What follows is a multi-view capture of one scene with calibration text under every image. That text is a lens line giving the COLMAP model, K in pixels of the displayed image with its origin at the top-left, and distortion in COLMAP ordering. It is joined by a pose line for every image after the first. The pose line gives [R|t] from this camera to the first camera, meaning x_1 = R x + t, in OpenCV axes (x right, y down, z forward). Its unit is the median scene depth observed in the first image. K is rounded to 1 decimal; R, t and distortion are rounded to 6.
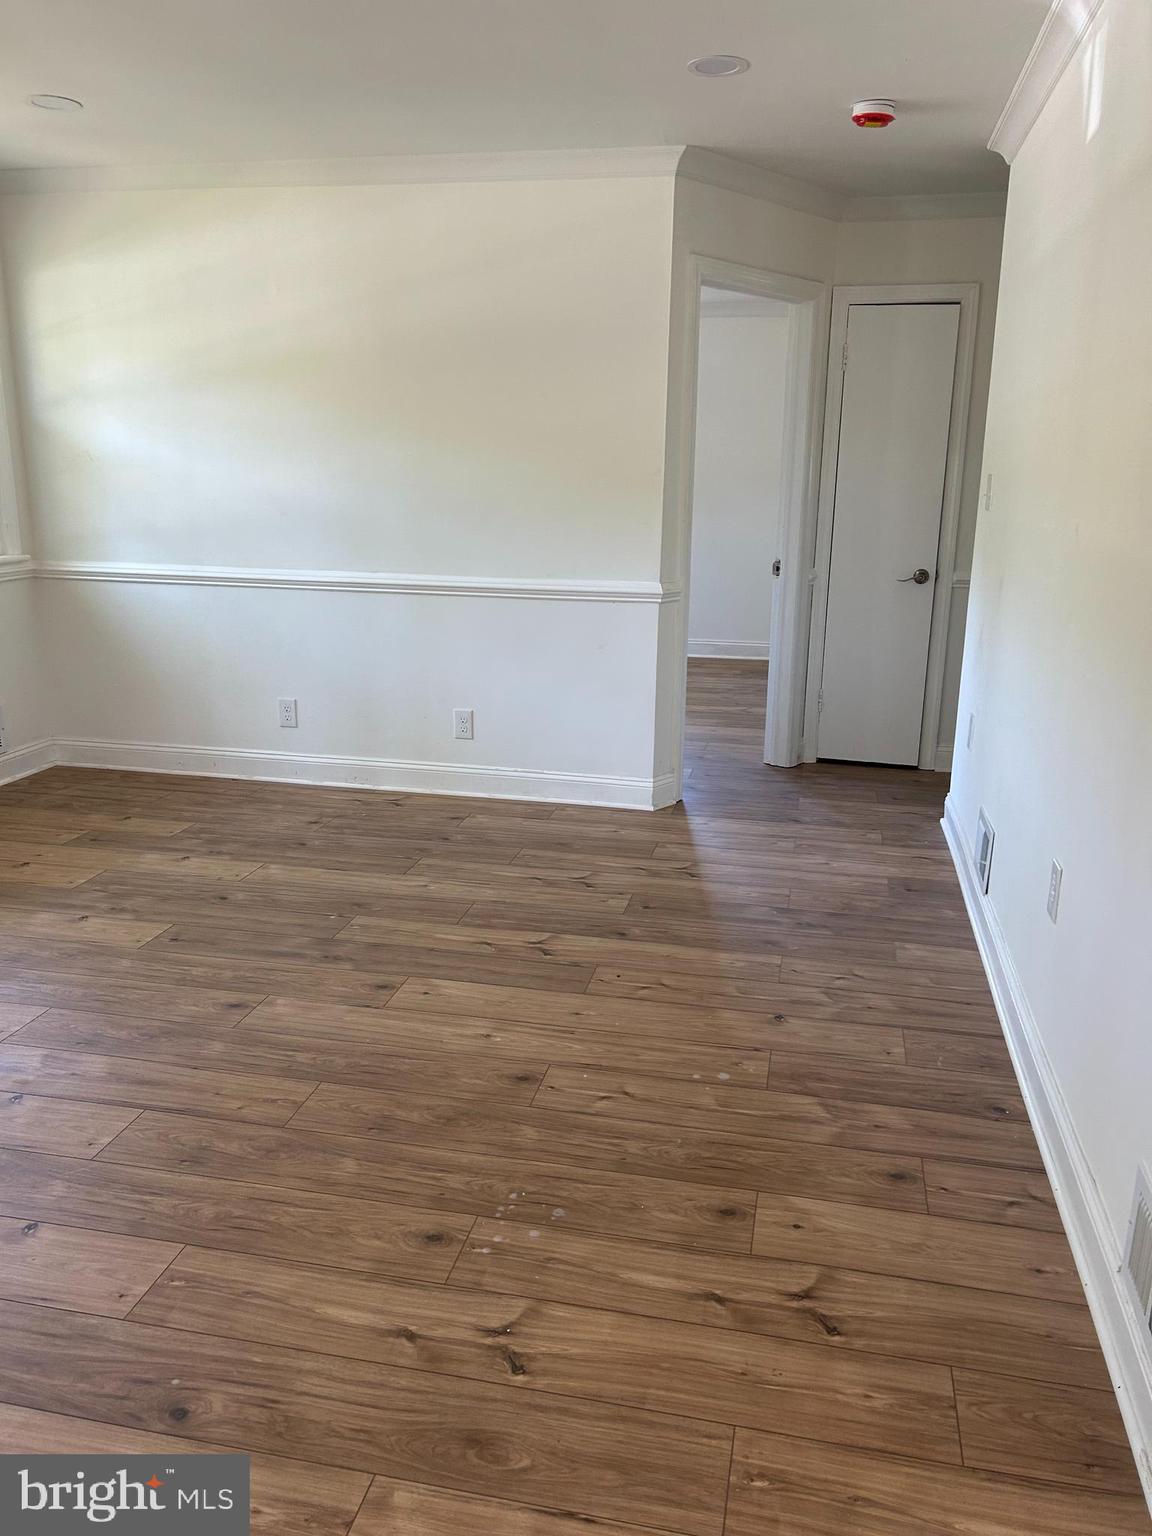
lens RADIAL K [[1160.5, 0, 580.0], [0, 1160.5, 756.4], [0, 0, 1]] dist [0.059315, -0.071489]
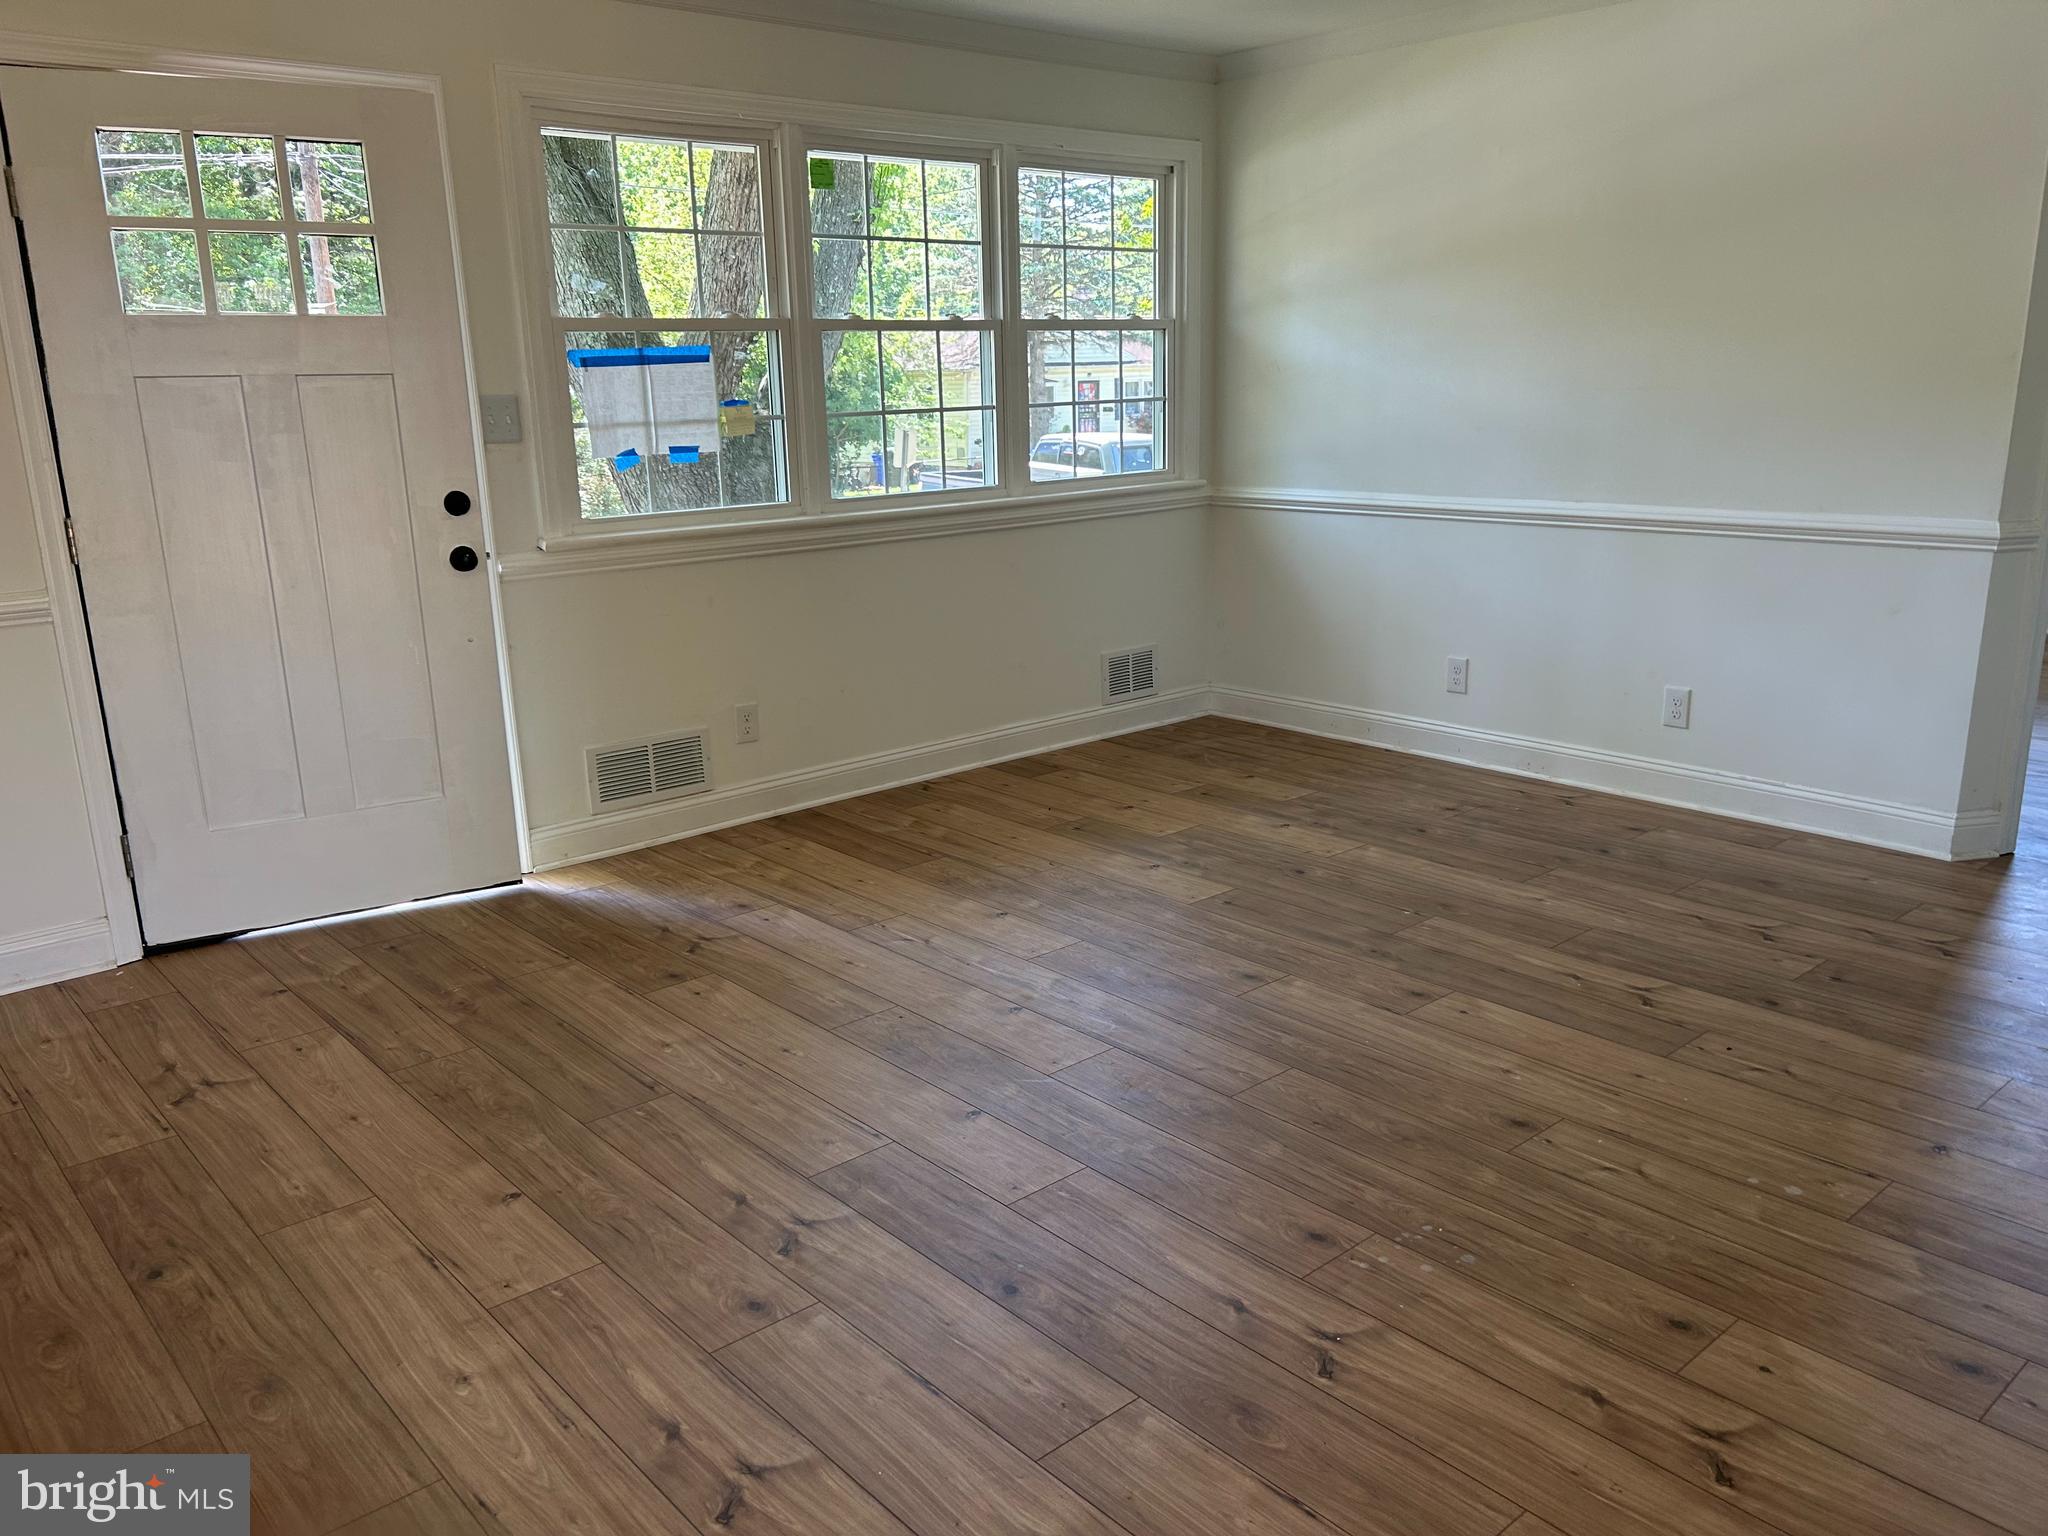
lens RADIAL K [[1532.4, 0, 1016.9], [0, 1532.4, 771.9], [0, 0, 1]] dist [0.040348, -0.053349]
pose [[0.798998, 0.118662, -0.589510, 0.222066], [-0.109870, 0.992642, 0.050895, 0.013008], [0.591212, 0.024105, 0.806156, -0.065756]]
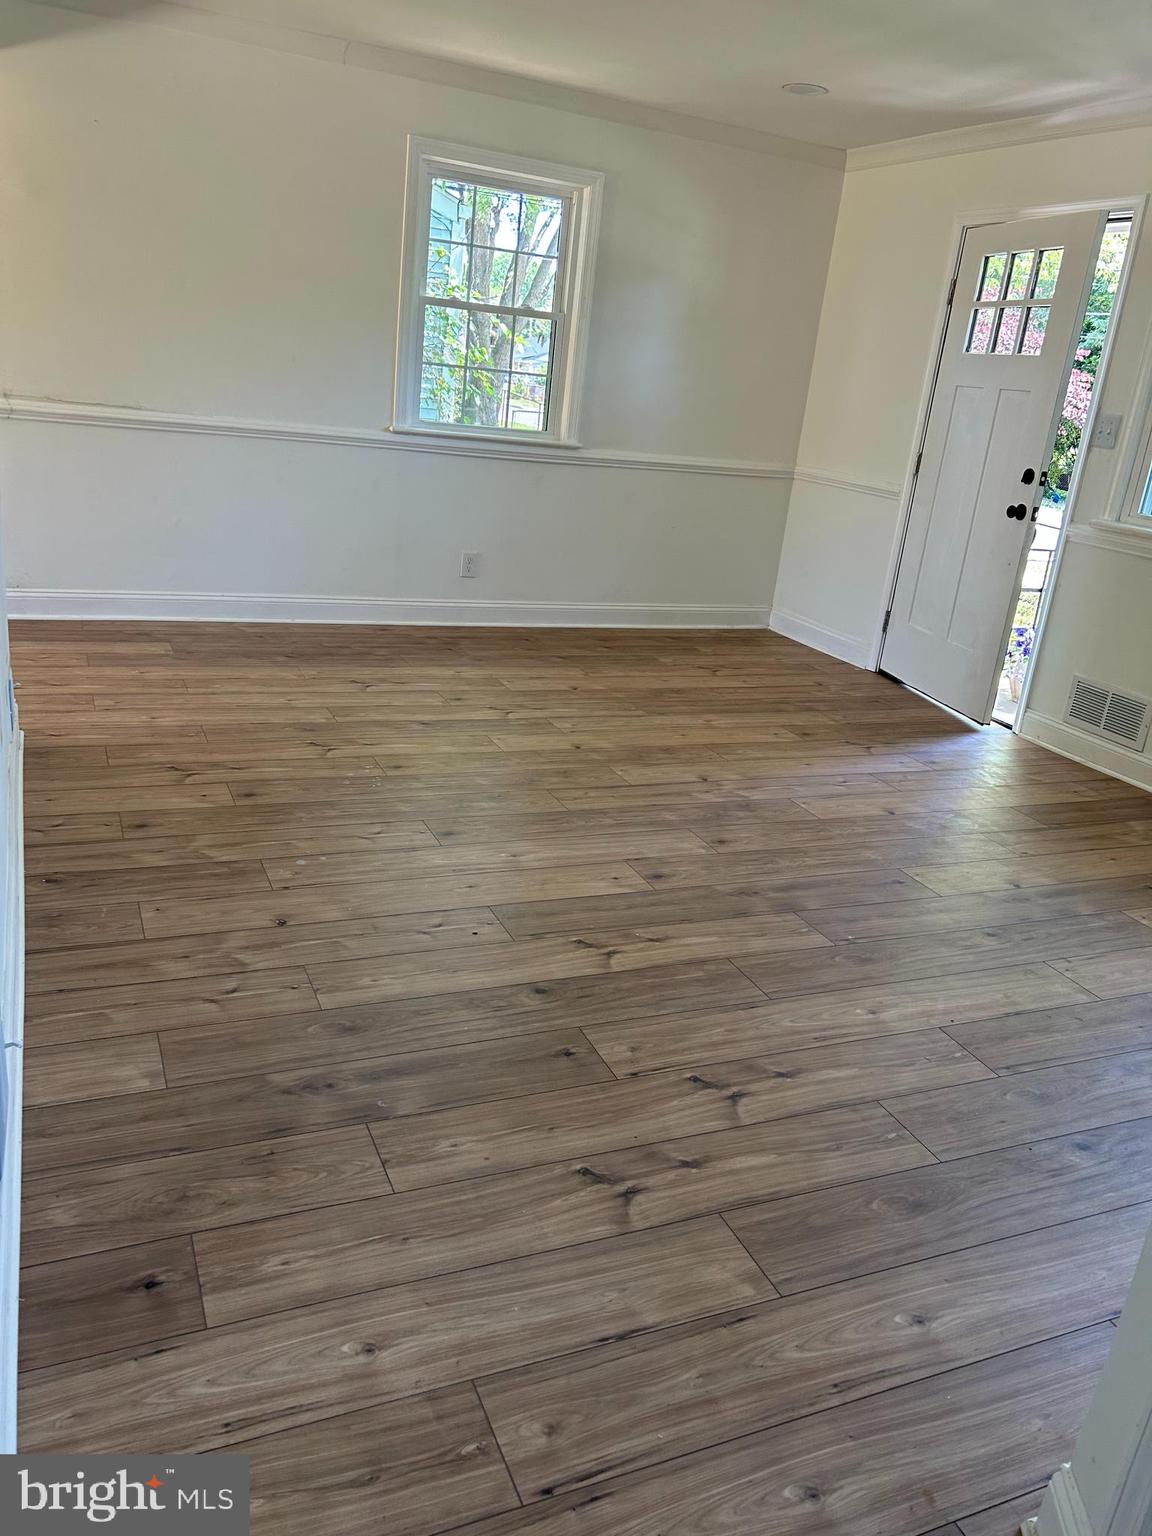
lens RADIAL K [[1160.5, 0, 580.0], [0, 1160.5, 756.4], [0, 0, 1]] dist [0.059315, -0.071489]
pose [[-0.802559, 0.096182, -0.588768, 0.463840], [-0.248373, 0.843447, 0.476348, -0.352781], [0.542411, 0.528532, -0.653027, 1.501130]]
